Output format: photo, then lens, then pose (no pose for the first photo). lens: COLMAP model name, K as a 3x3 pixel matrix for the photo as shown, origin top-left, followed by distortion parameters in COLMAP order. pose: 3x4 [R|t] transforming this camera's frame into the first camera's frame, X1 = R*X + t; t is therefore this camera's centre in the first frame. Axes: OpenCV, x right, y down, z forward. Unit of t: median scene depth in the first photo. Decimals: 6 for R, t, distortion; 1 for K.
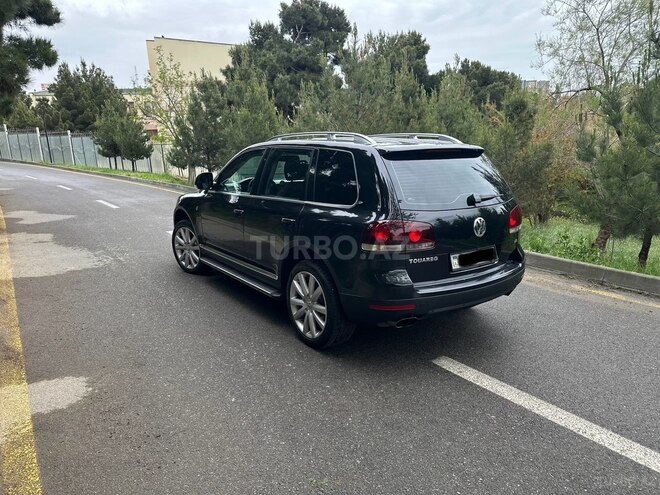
lens RADIAL K [[493.1, 0, 330.0], [0, 493.1, 247.5], [0, 0, 1]] dist [0.004566, -0.002761]
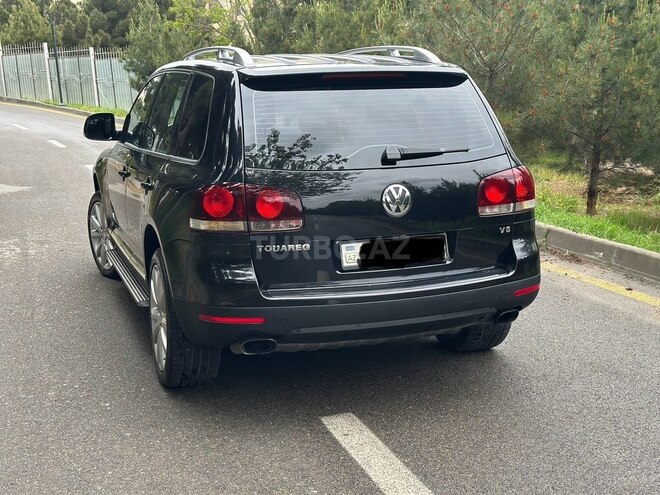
lens RADIAL K [[960.9, 0, 330.0], [0, 960.9, 247.5], [0, 0, 1]] dist [0.005464, -0.003714]
pose [[0.964772, 0.041264, -0.259832, 0.443903], [-0.047138, 0.998754, -0.016414, 0.033379], [0.258831, 0.028084, 0.965514, -0.130133]]
